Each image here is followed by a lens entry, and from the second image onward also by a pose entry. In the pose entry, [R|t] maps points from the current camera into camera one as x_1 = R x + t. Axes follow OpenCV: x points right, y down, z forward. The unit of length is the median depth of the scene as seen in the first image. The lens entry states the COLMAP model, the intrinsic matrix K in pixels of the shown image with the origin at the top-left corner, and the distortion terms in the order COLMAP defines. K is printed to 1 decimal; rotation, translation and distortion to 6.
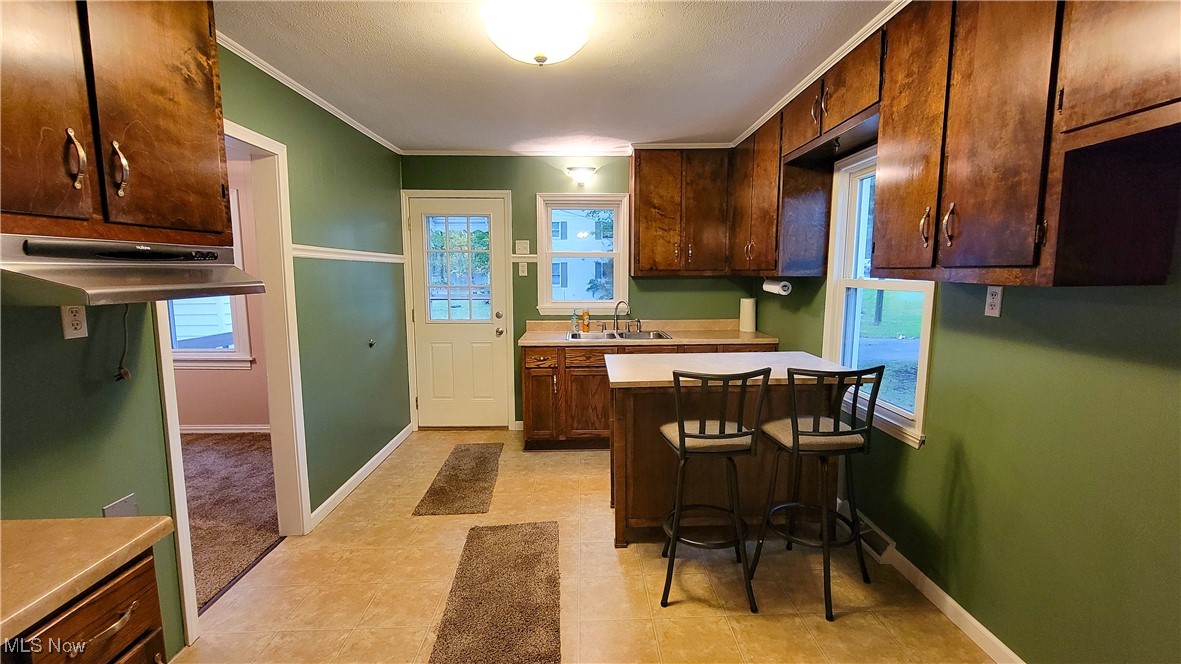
lens RADIAL K [[487.4, 0, 590.5], [0, 487.4, 332.0], [0, 0, 1]] dist [0.001894, 0.000064]
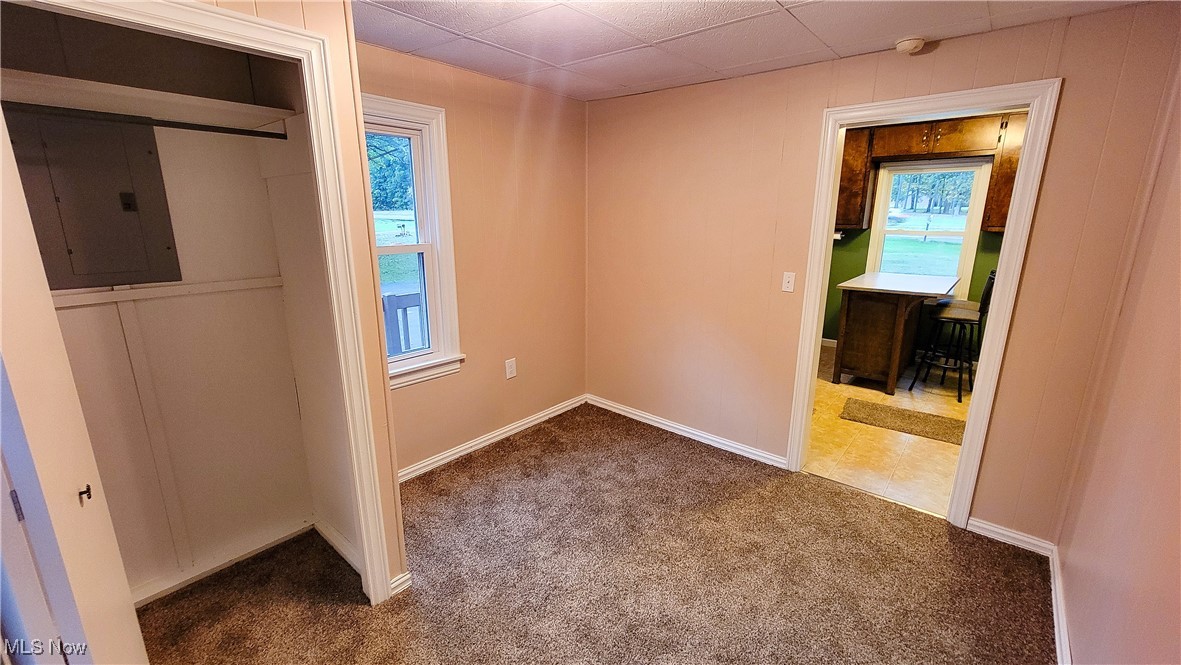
lens RADIAL K [[487.4, 0, 590.5], [0, 487.4, 332.5], [0, 0, 1]] dist [0.001894, 0.000064]
pose [[0.667296, -0.171495, 0.724780, -1.182173], [0.090876, 0.984606, 0.149306, -0.075662], [-0.739228, -0.033766, 0.672608, 0.421203]]
